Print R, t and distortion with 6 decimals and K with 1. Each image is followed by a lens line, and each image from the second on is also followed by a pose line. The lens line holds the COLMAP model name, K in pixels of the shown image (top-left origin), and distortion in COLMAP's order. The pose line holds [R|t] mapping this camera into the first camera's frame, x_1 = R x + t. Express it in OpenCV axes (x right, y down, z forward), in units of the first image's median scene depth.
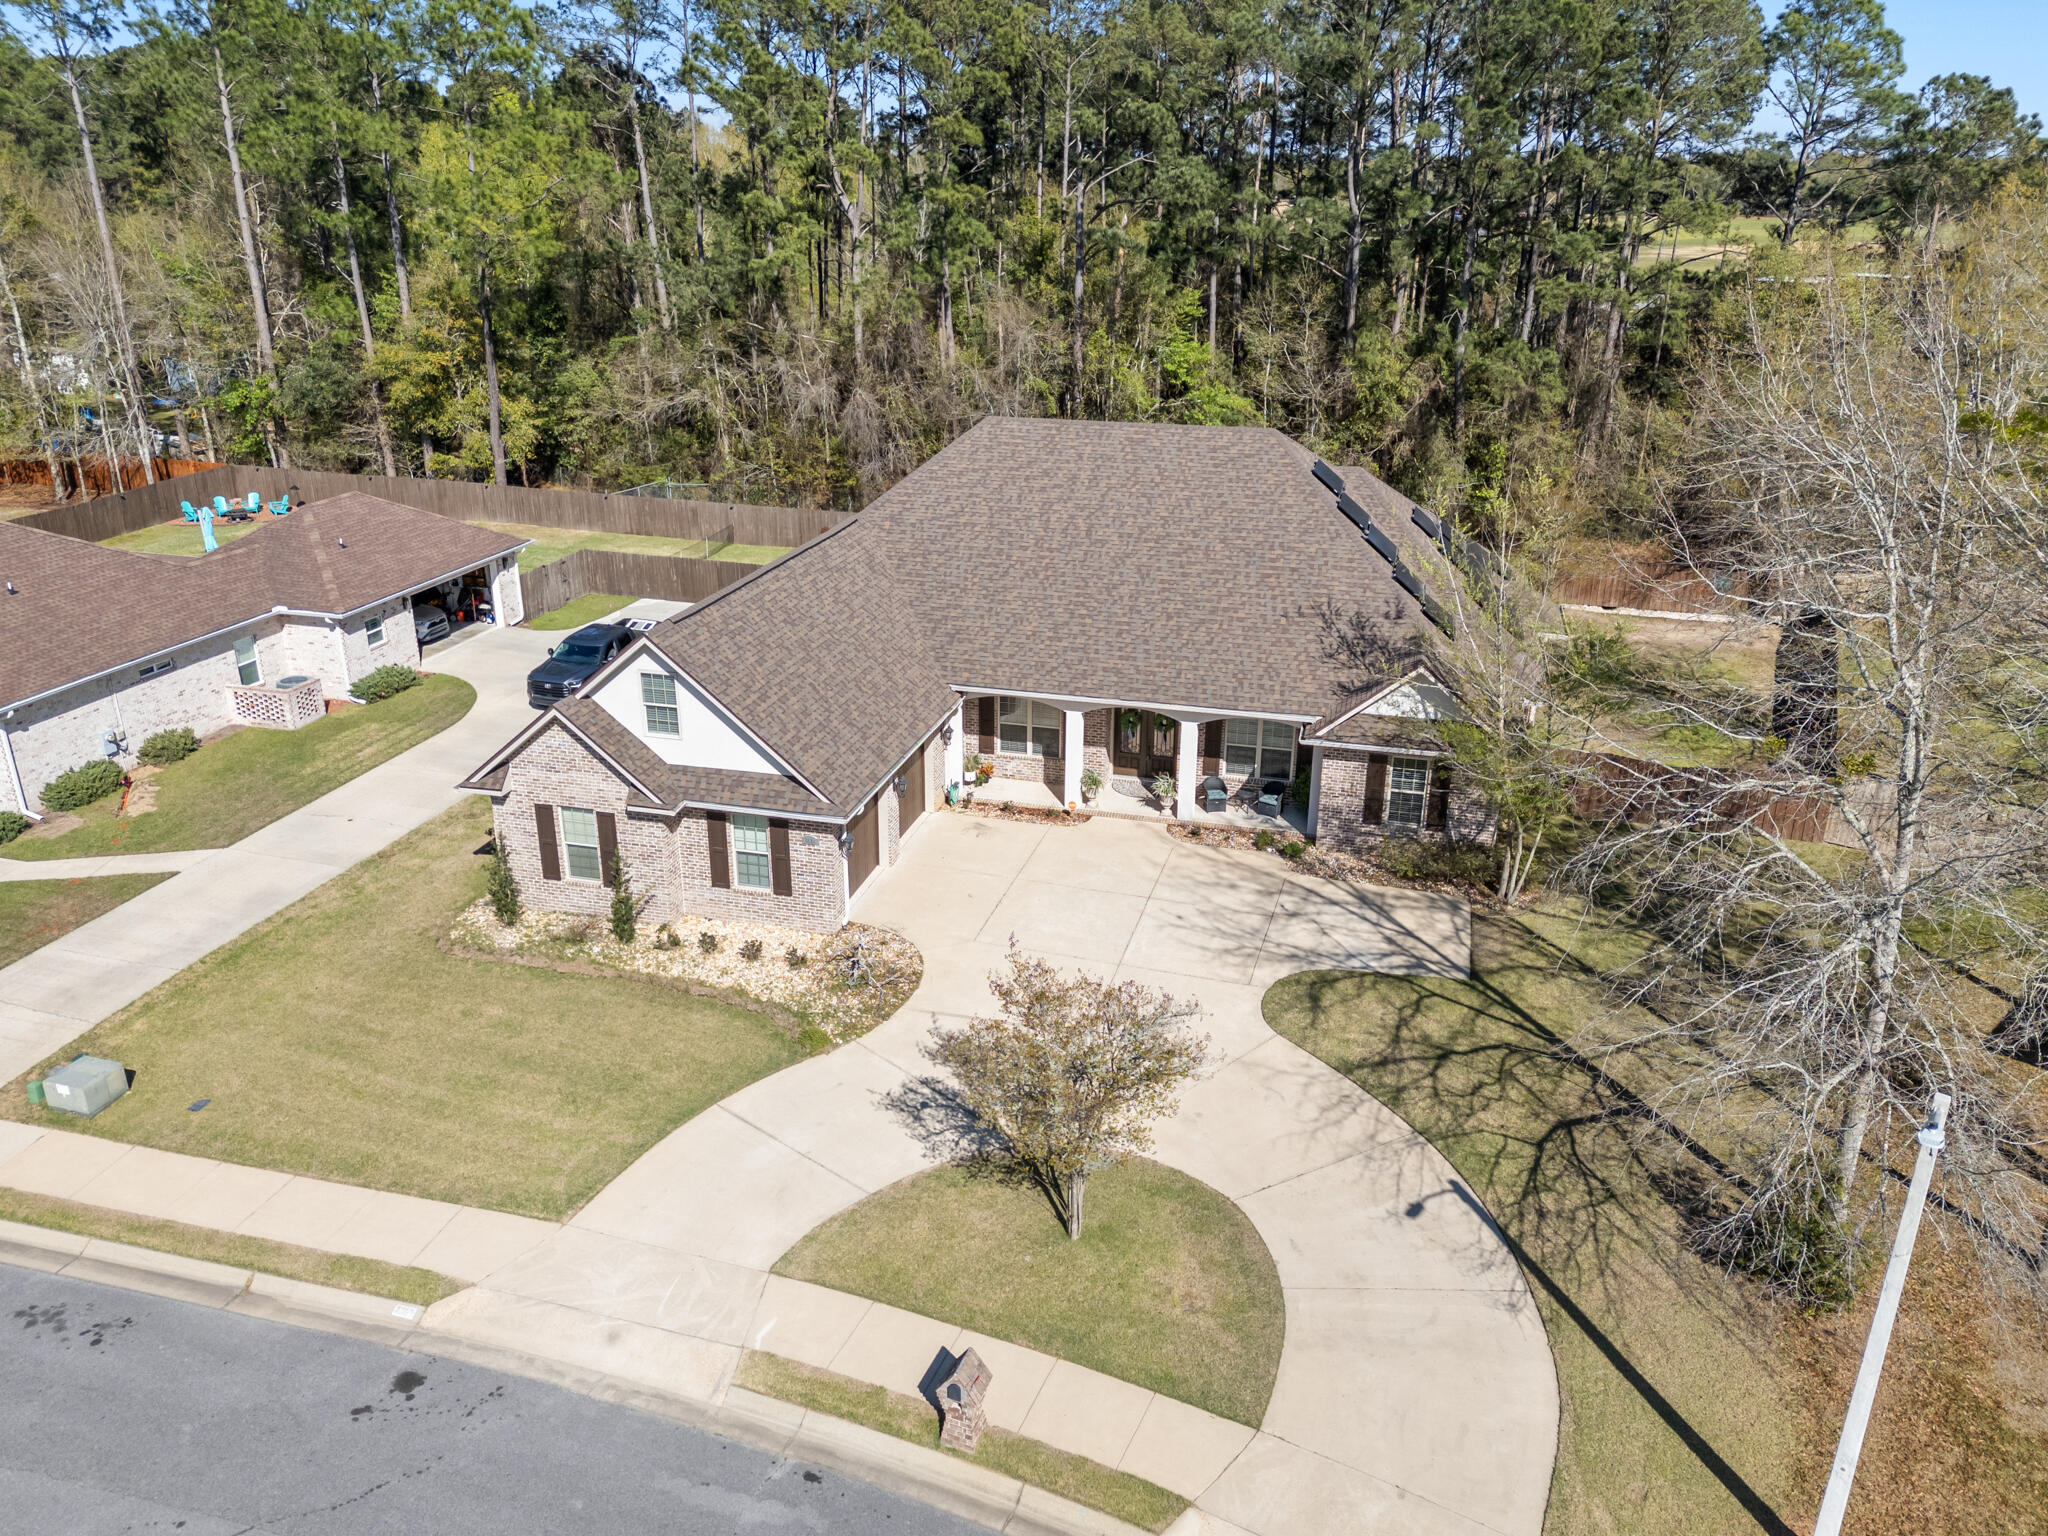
lens RADIAL K [[1485.7, 0, 1024.0], [0, 1485.7, 768.0], [0, 0, 1]] dist [0.263880, -0.000397]
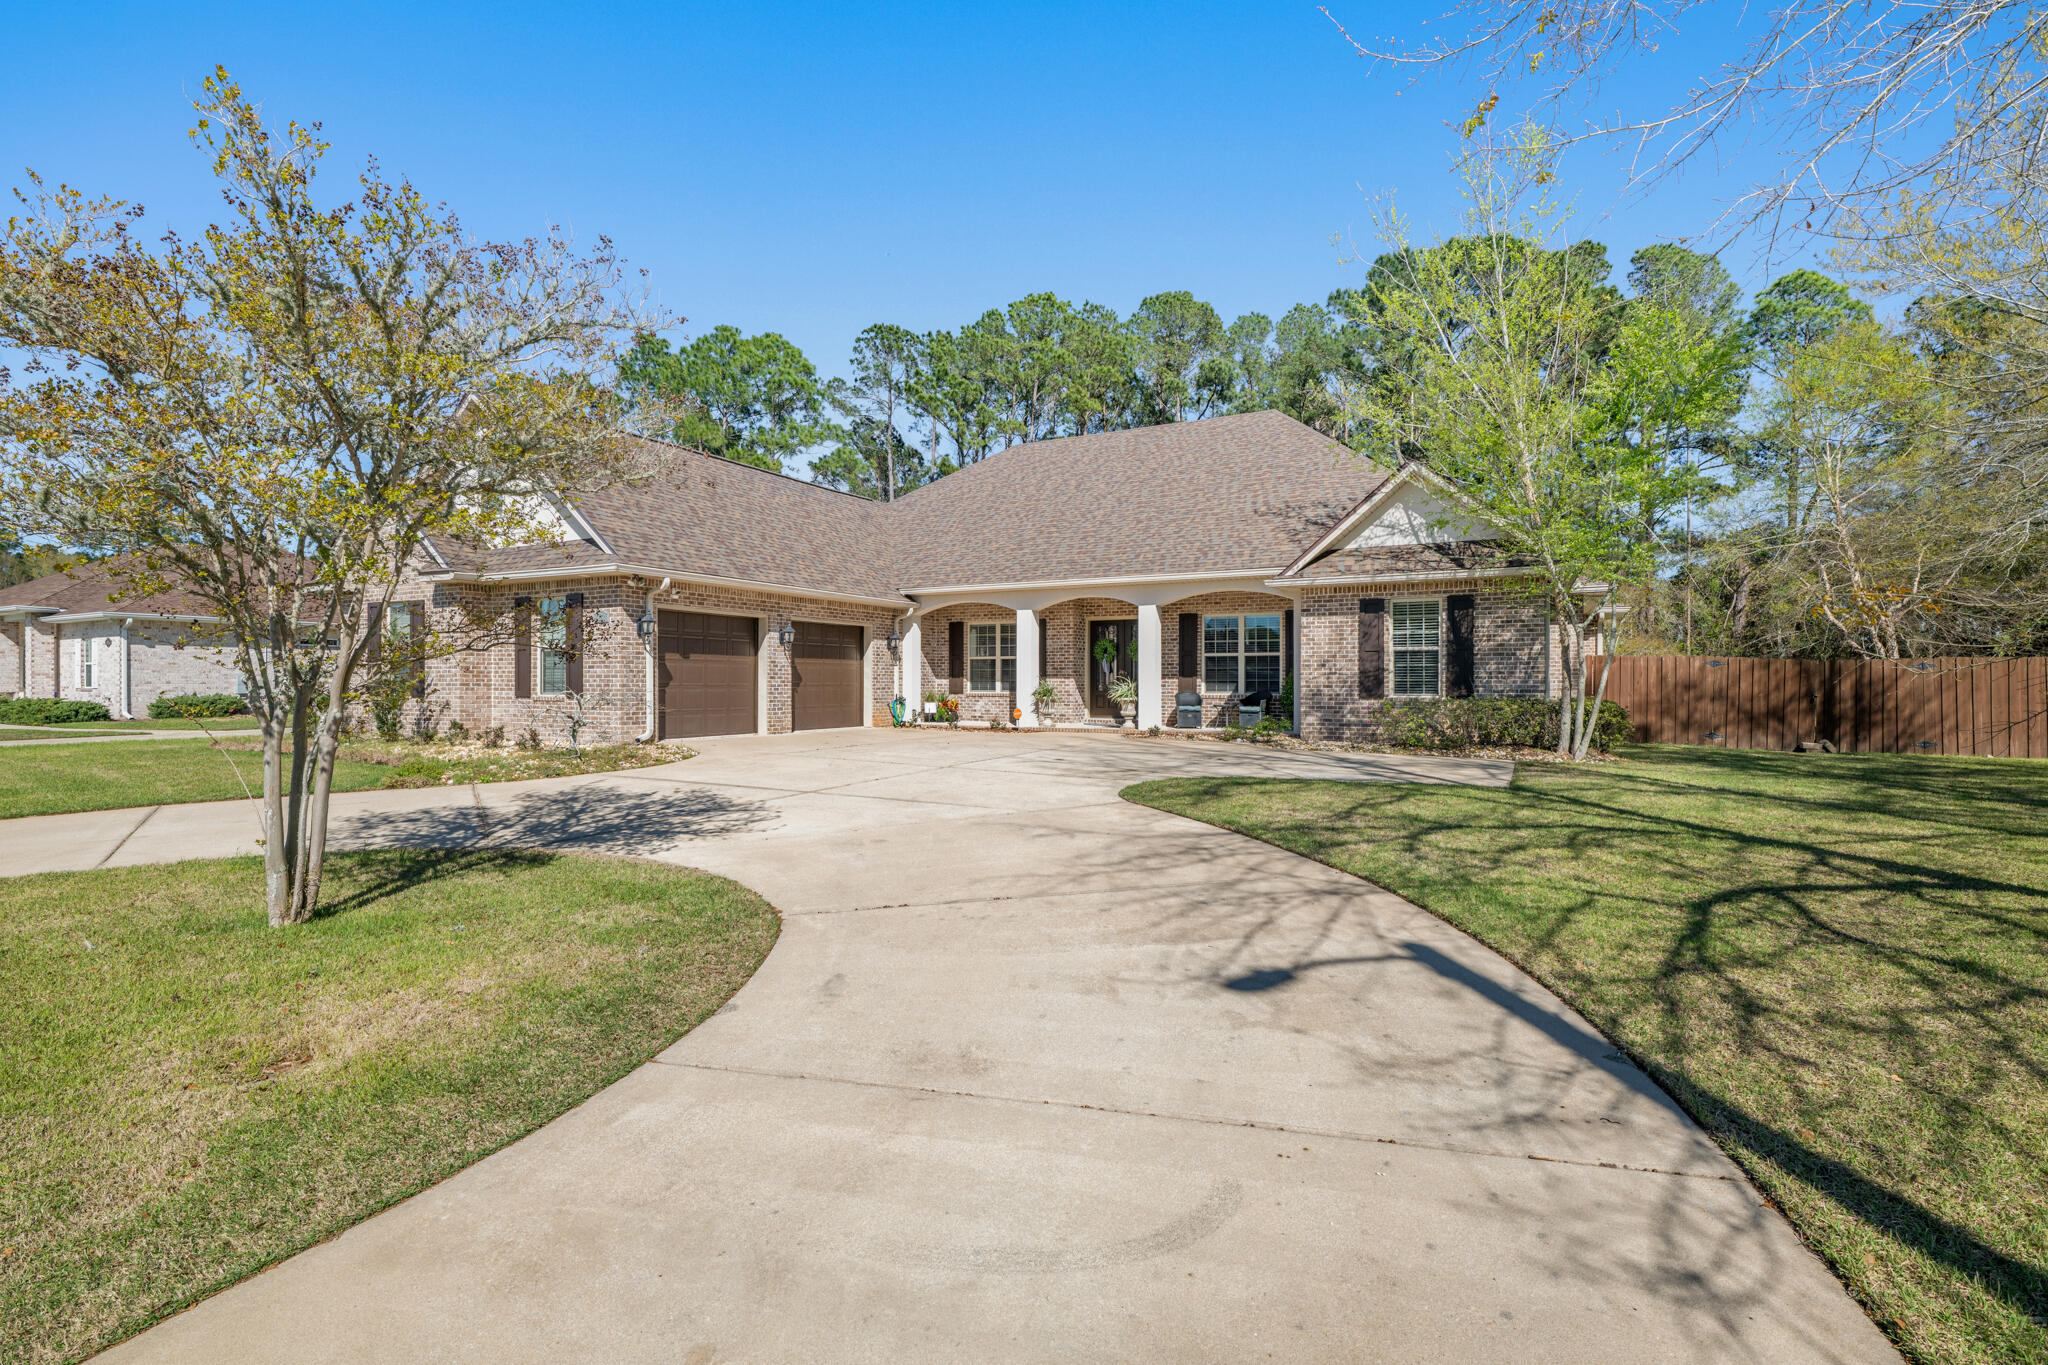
lens RADIAL K [[917.0, 0, 1024.0], [0, 917.0, 682.5], [0, 0, 1]] dist [0.016731, 0.000193]
pose [[0.973073, 0.000951, -0.230496, 0.160266], [-0.087109, 0.927349, -0.363916, 0.202836], [0.213404, 0.374195, 0.902461, 0.521189]]
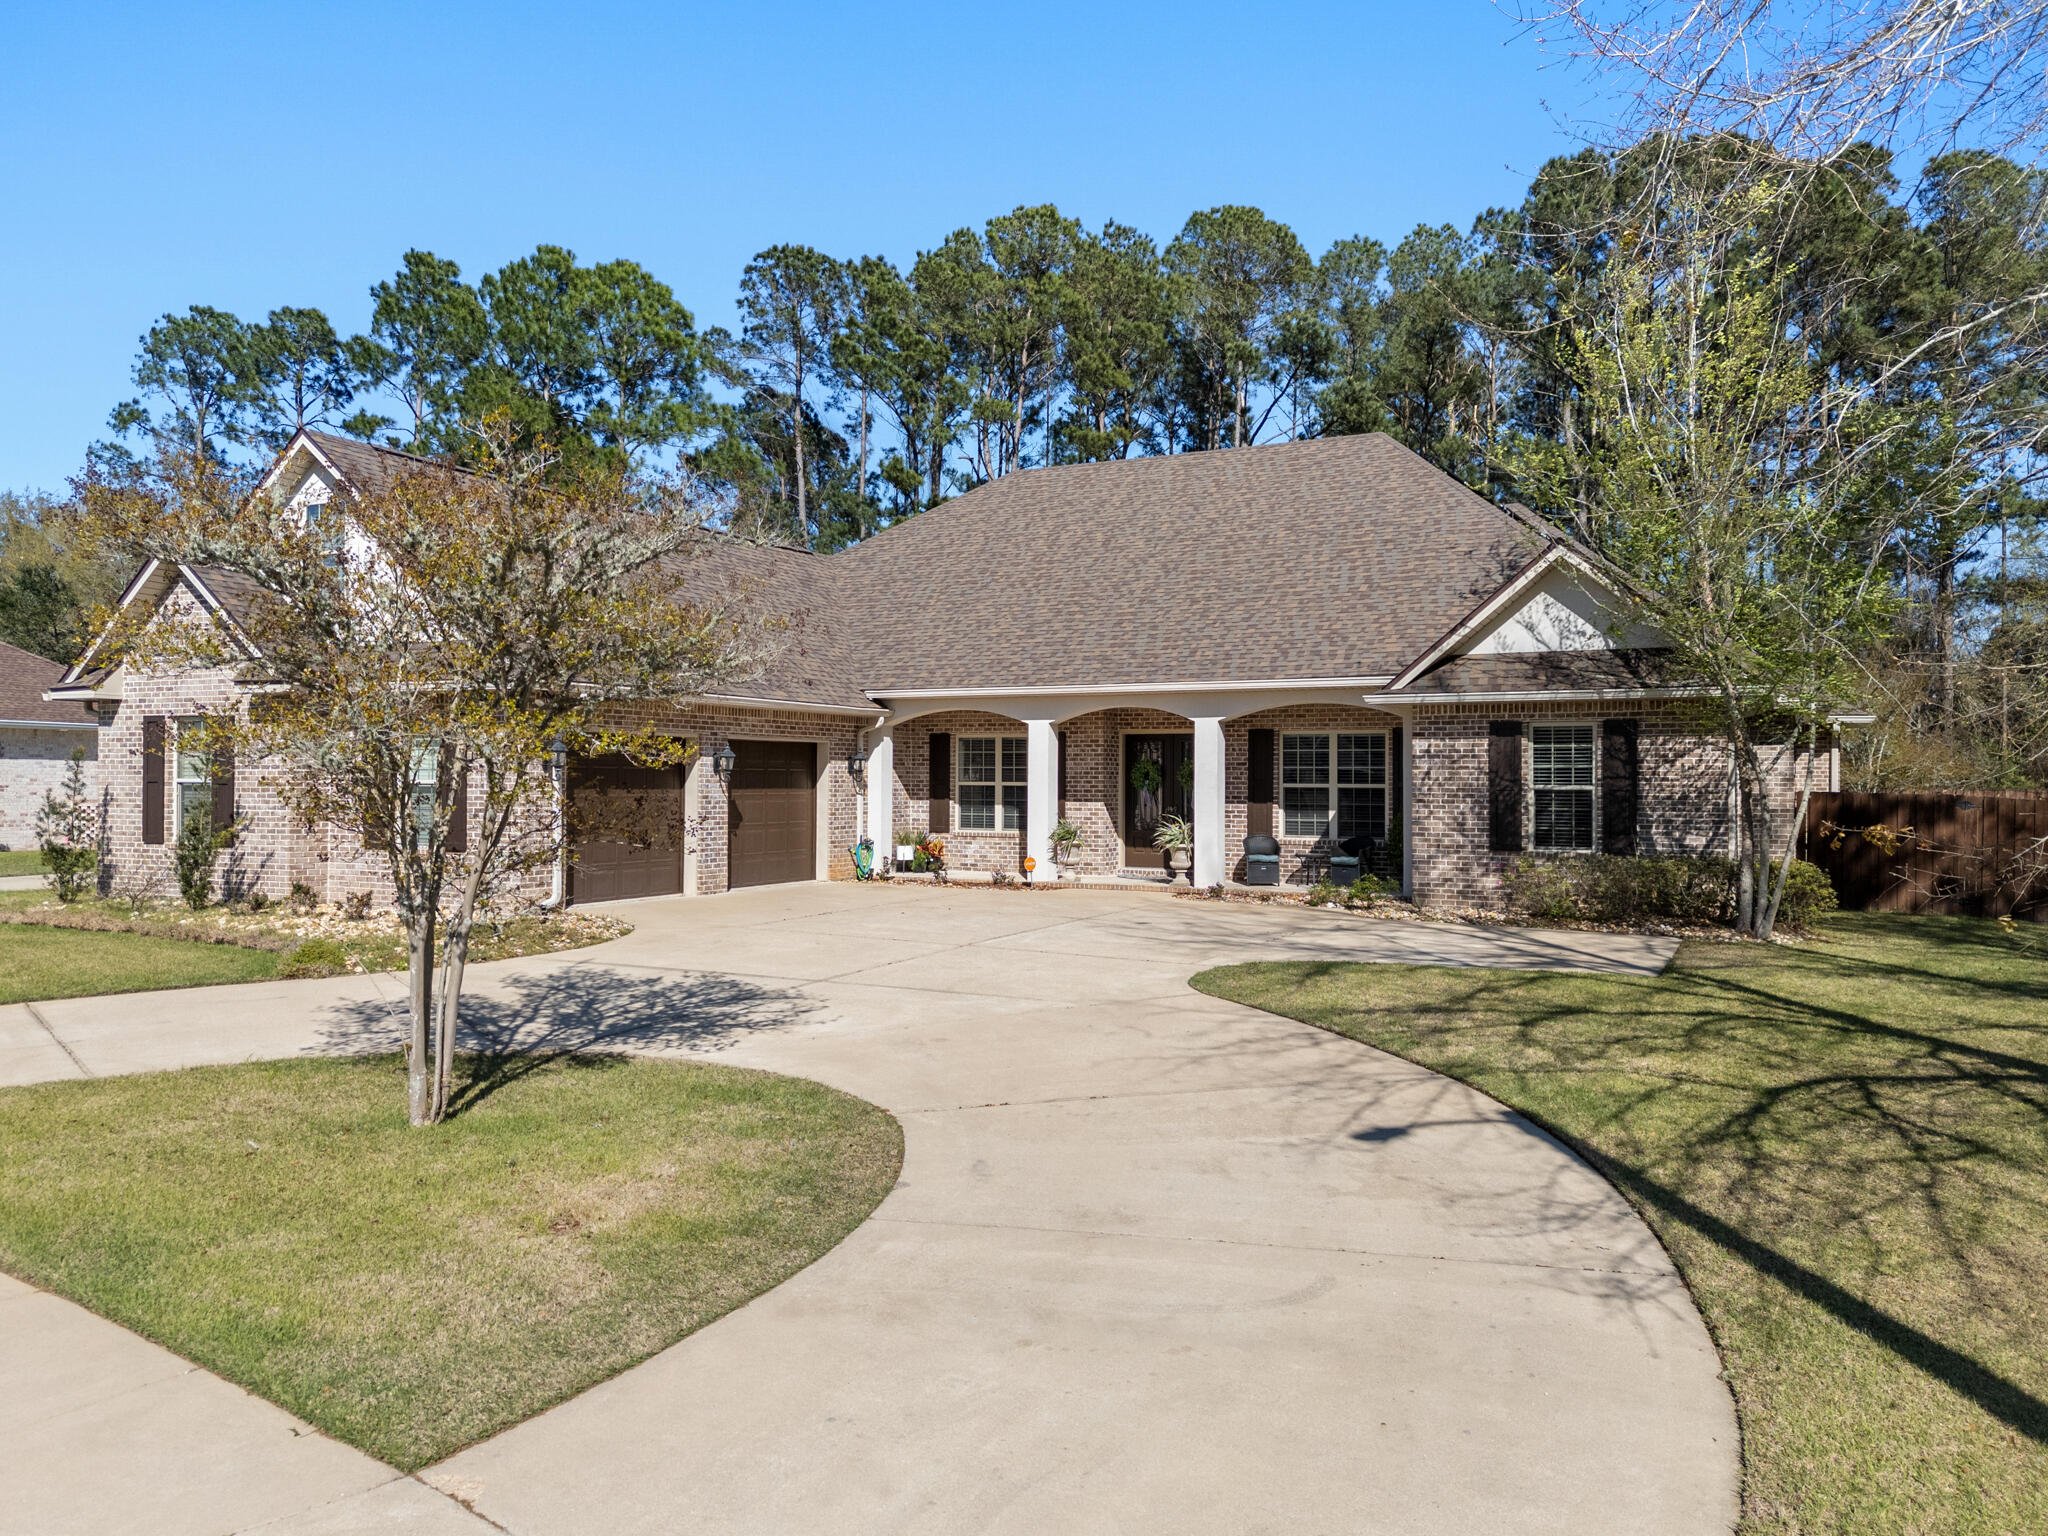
lens RADIAL K [[1460.4, 0, 1024.0], [0, 1460.4, 768.0], [0, 0, 1]] dist [0.114810, -0.002177]
pose [[0.978530, 0.002581, -0.206087, 0.160249], [-0.081435, 0.923400, -0.375101, 0.223344], [0.189332, 0.383831, 0.903785, 0.424912]]
